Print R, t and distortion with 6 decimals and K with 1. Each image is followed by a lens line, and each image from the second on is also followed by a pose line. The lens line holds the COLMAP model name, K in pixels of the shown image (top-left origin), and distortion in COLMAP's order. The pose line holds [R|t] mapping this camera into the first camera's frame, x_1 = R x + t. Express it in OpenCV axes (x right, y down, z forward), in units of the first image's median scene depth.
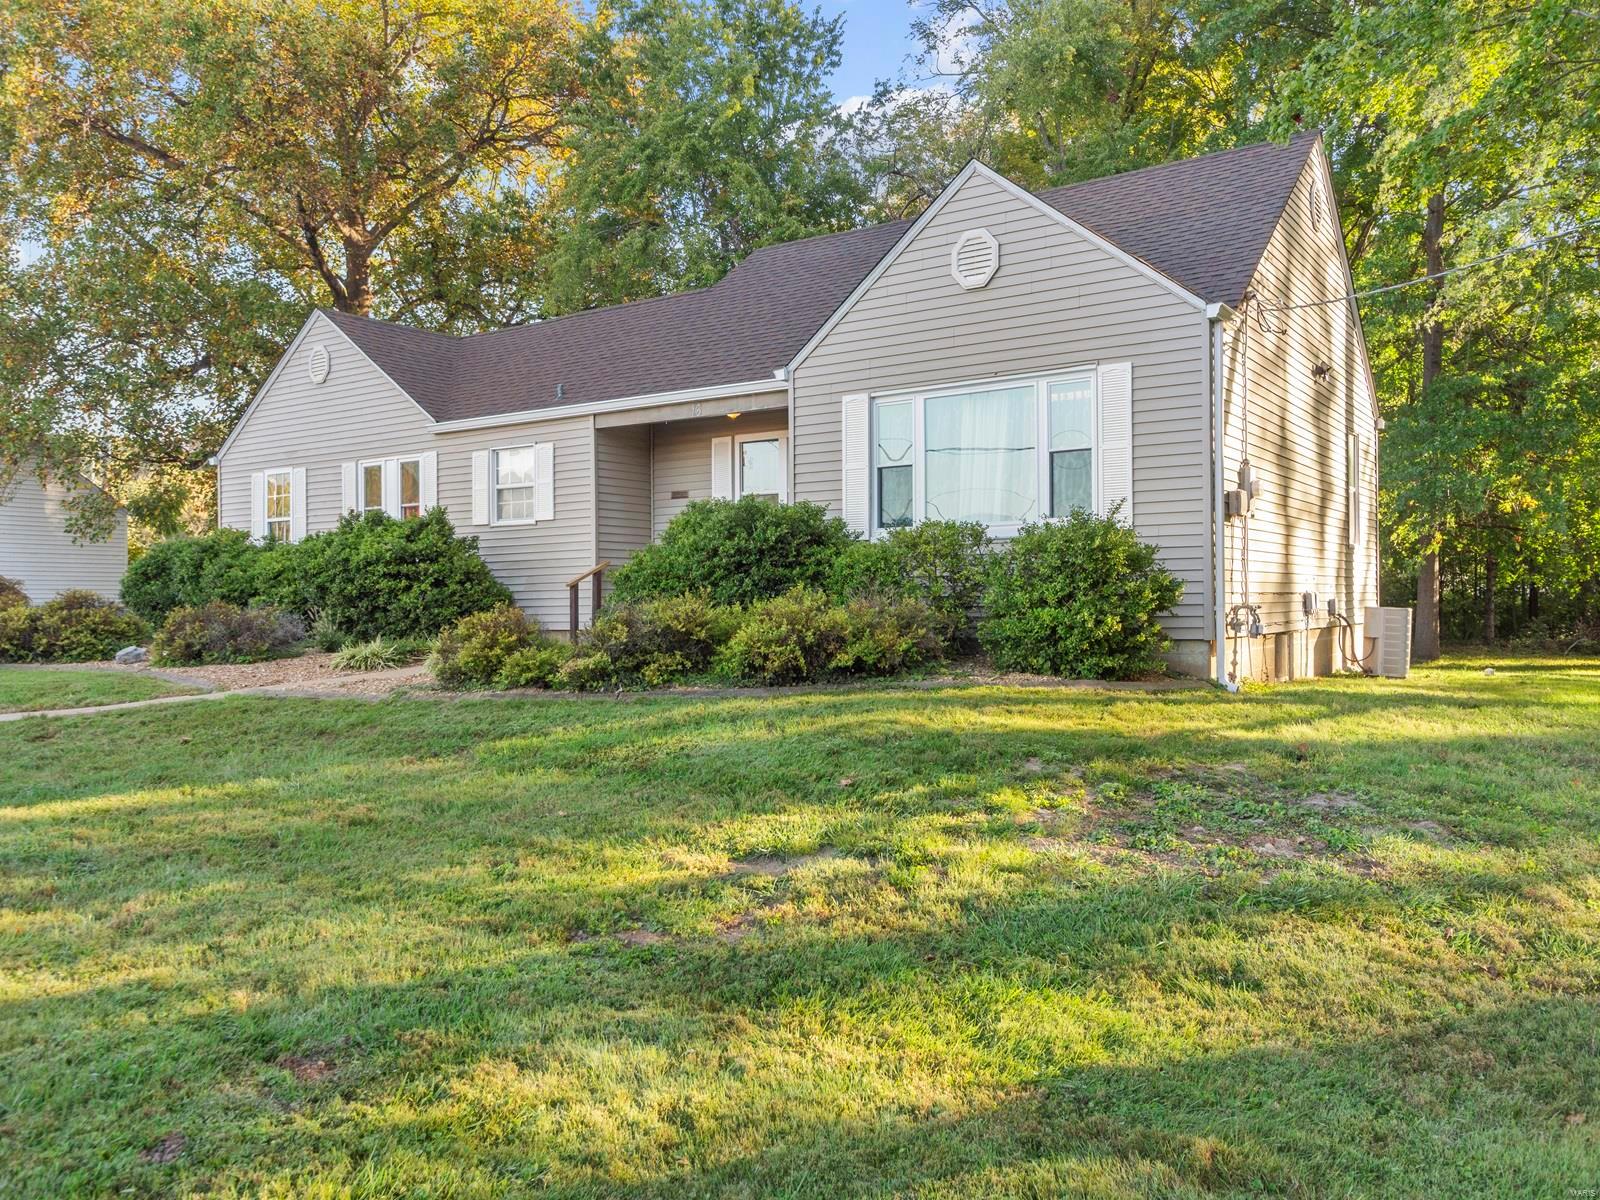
lens RADIAL K [[1215.6, 0, 799.5], [0, 1215.6, 602.4], [0, 0, 1]] dist [-0.010110, -0.005955]
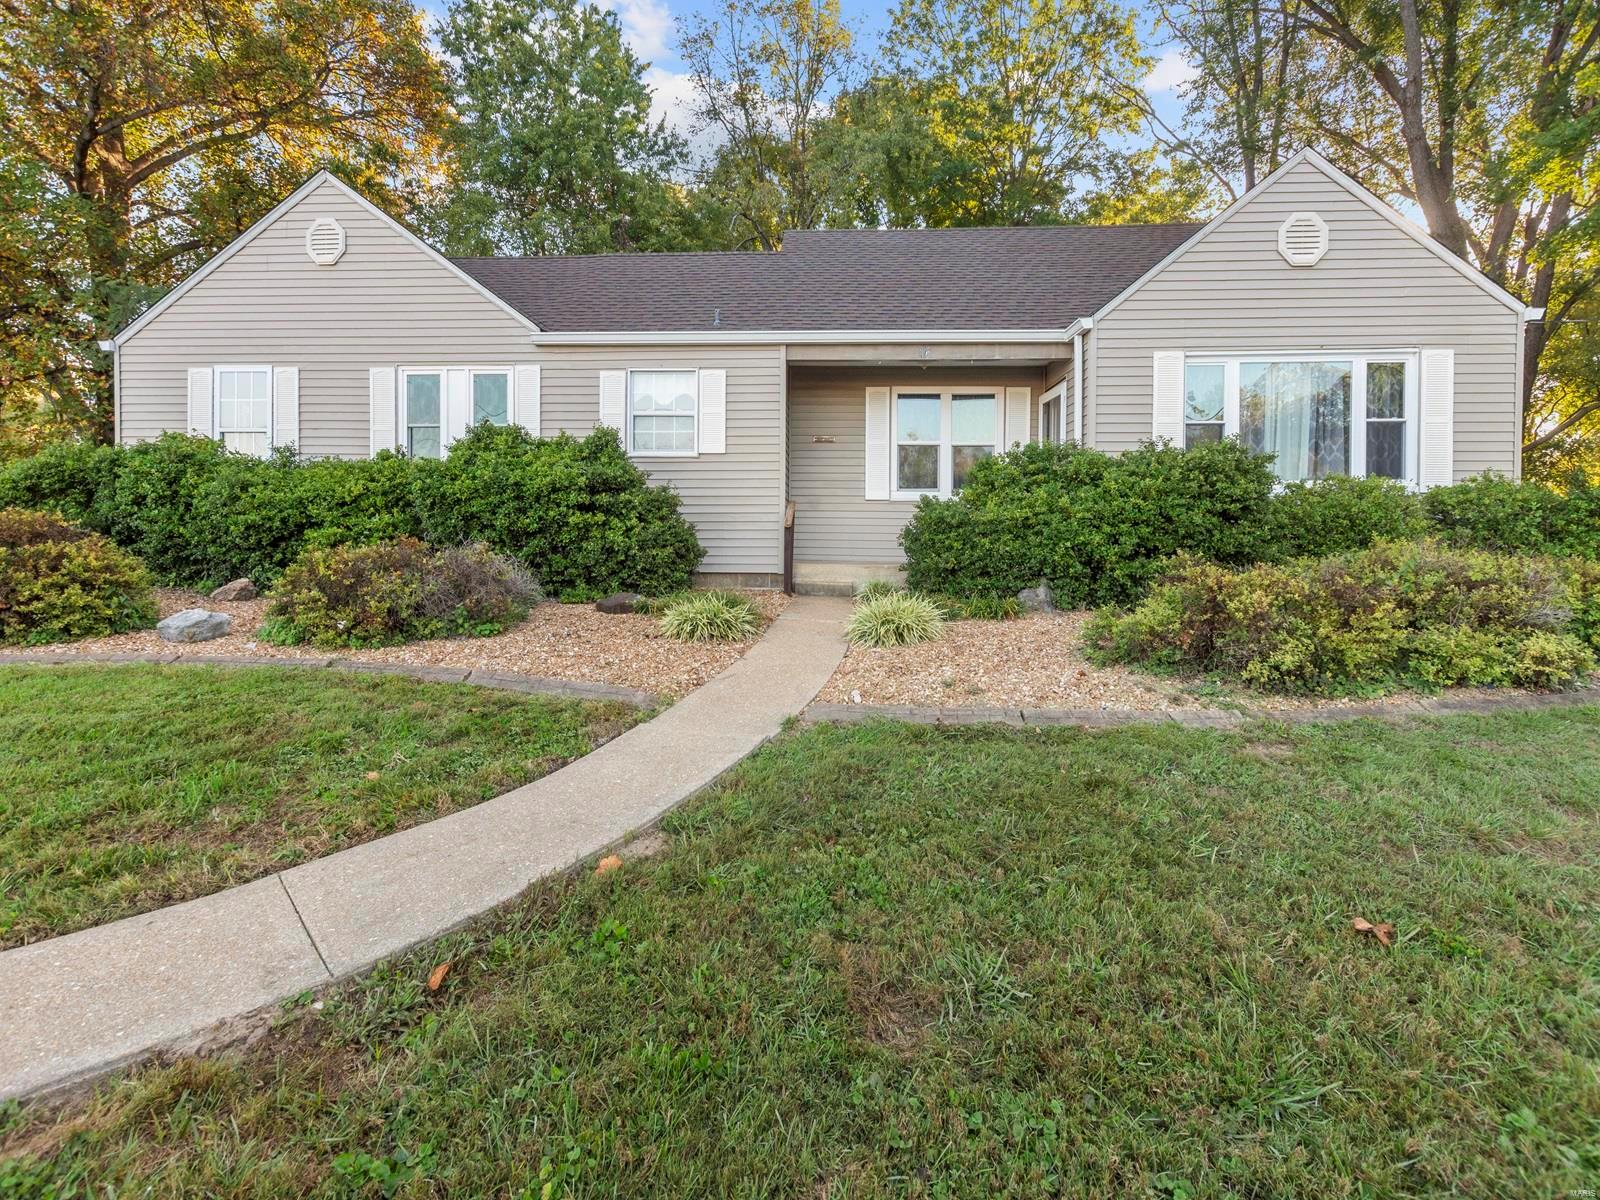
lens RADIAL K [[714.5, 0, 790.8], [0, 714.5, 542.1], [0, 0, 1]] dist [0.005794, 0.000384]
pose [[0.865726, 0.014439, 0.500309, -0.452273], [-0.018617, 0.999821, 0.003358, -0.003031], [-0.500171, -0.012221, 0.865840, 0.525978]]
